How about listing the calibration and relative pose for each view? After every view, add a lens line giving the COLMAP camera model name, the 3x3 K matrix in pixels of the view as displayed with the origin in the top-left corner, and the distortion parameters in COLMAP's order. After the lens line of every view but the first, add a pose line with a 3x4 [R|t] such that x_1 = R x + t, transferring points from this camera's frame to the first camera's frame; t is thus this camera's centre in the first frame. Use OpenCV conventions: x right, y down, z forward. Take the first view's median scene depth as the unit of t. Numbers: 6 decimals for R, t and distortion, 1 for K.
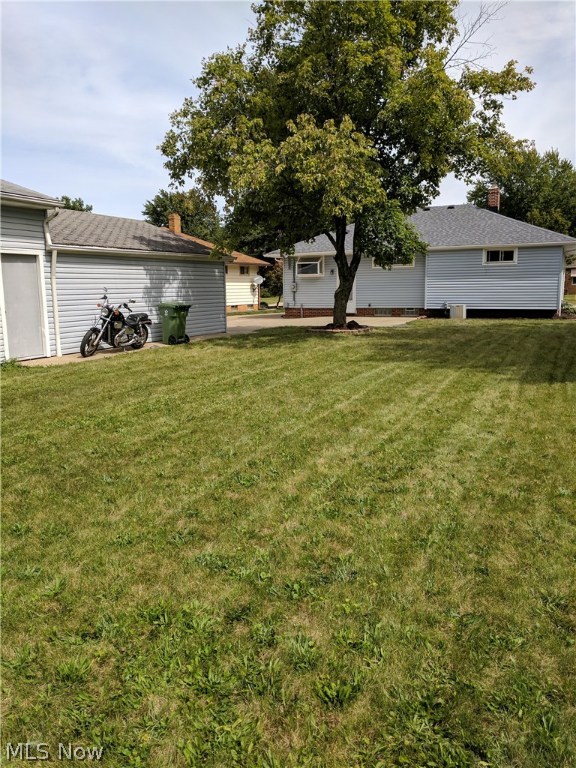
lens RADIAL K [[583.9, 0, 288.0], [0, 583.9, 384.0], [0, 0, 1]] dist [-0.015583, -0.002306]
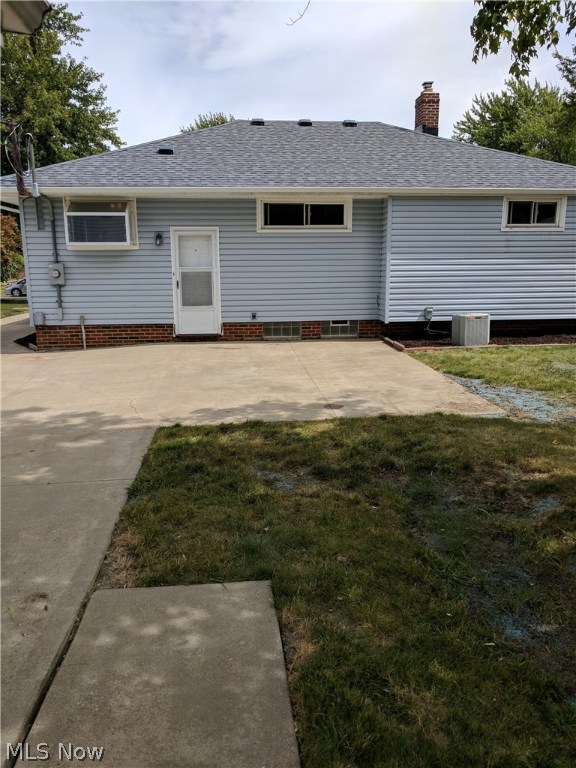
lens RADIAL K [[583.9, 0, 288.0], [0, 583.9, 384.0], [0, 0, 1]] dist [-0.015583, -0.002306]
pose [[0.851526, -0.097223, 0.515220, -0.073359], [0.081444, 0.995257, 0.053201, -0.105839], [-0.517949, -0.003341, 0.855405, 0.612356]]
